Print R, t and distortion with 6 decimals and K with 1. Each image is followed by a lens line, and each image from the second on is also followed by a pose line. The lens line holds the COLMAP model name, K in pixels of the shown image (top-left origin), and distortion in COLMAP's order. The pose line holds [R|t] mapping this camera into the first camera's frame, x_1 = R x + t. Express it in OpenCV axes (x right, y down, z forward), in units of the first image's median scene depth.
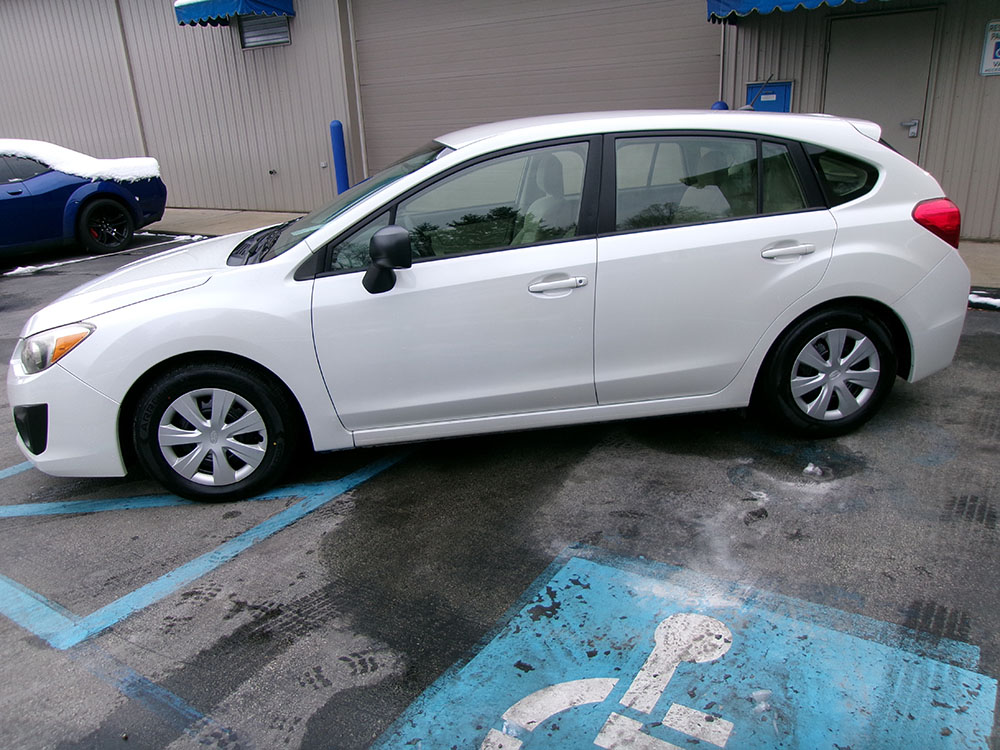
lens RADIAL K [[772.1, 0, 498.7], [0, 772.1, 373.9], [0, 0, 1]] dist [-0.037744, 0.067481]
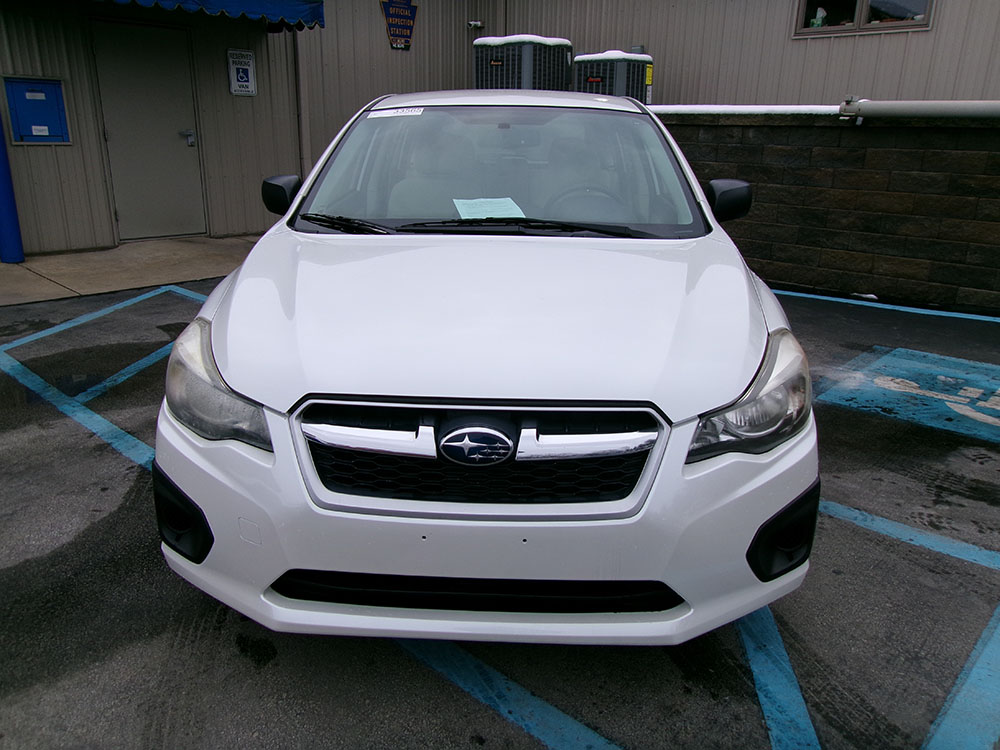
lens RADIAL K [[765.9, 0, 500.0], [0, 765.9, 375.0], [0, 0, 1]] dist [0.002146, 0.007284]
pose [[0.179071, -0.254505, 0.950348, -1.379126], [0.297372, 0.934781, 0.194304, -0.260585], [-0.937819, 0.247812, 0.243075, 1.209957]]
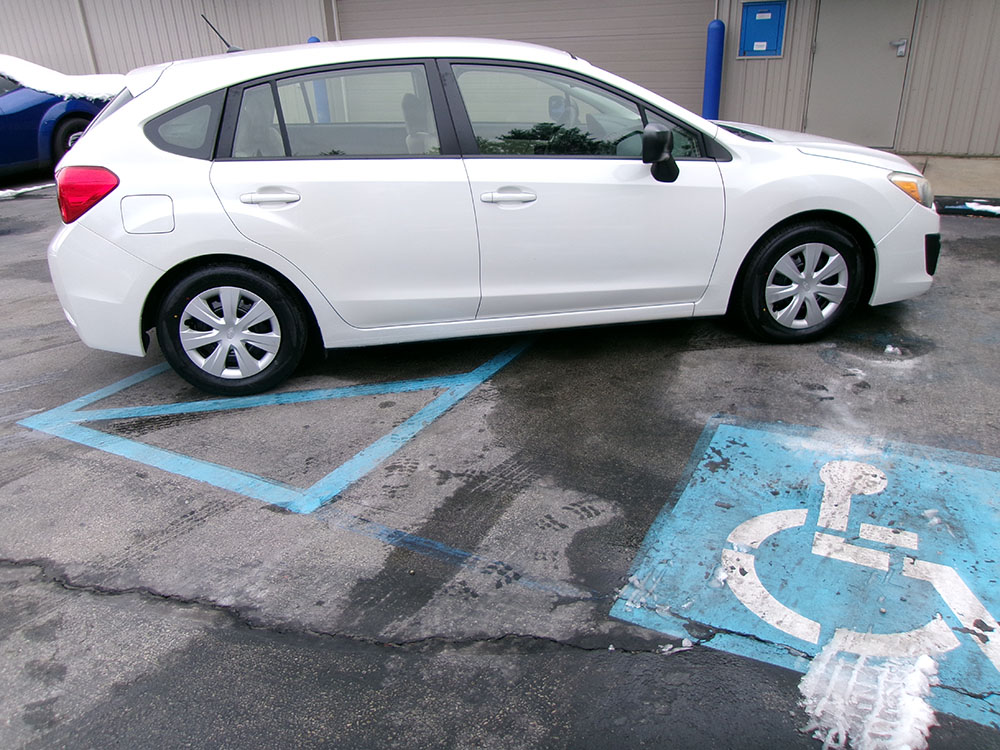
lens RADIAL K [[772.1, 0, 498.7], [0, 772.1, 373.9], [0, 0, 1]] dist [-0.037744, 0.067481]
pose [[0.995676, -0.029164, 0.088200, -0.334181], [0.021193, 0.995717, 0.089996, 0.054090], [-0.090447, -0.087738, 0.992029, -0.100322]]
